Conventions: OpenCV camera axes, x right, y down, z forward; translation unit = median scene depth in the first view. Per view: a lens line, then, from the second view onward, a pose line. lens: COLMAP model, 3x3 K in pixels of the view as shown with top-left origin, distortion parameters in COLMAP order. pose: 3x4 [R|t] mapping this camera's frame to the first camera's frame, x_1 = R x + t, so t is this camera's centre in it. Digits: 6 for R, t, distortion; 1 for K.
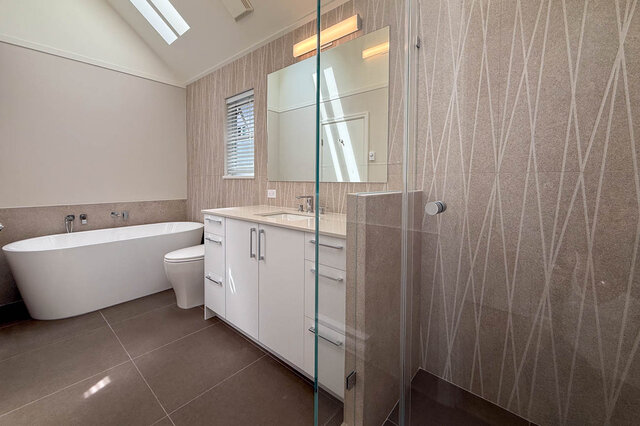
lens RADIAL K [[262.5, 0, 317.8], [0, 262.5, 191.5], [0, 0, 1]] dist [-0.000287, -0.000058]
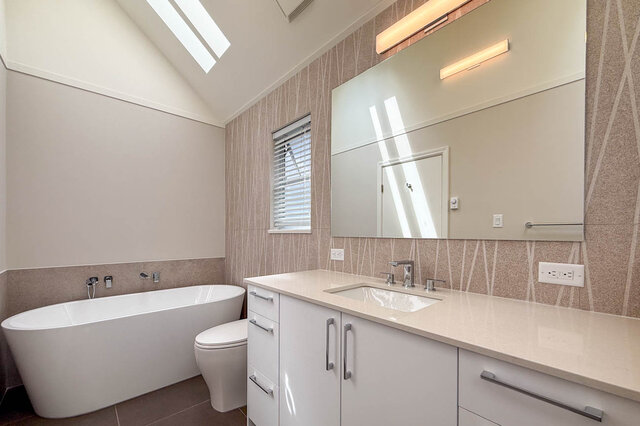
lens RADIAL K [[259.9, 0, 319.6], [0, 259.9, 240.6], [0, 0, 1]] dist [-0.000519, 0.000004]
pose [[0.993079, 0.000083, -0.117452, -0.128540], [-0.001989, 0.999868, -0.016118, -0.016203], [0.117435, 0.016240, 0.992948, 0.266385]]
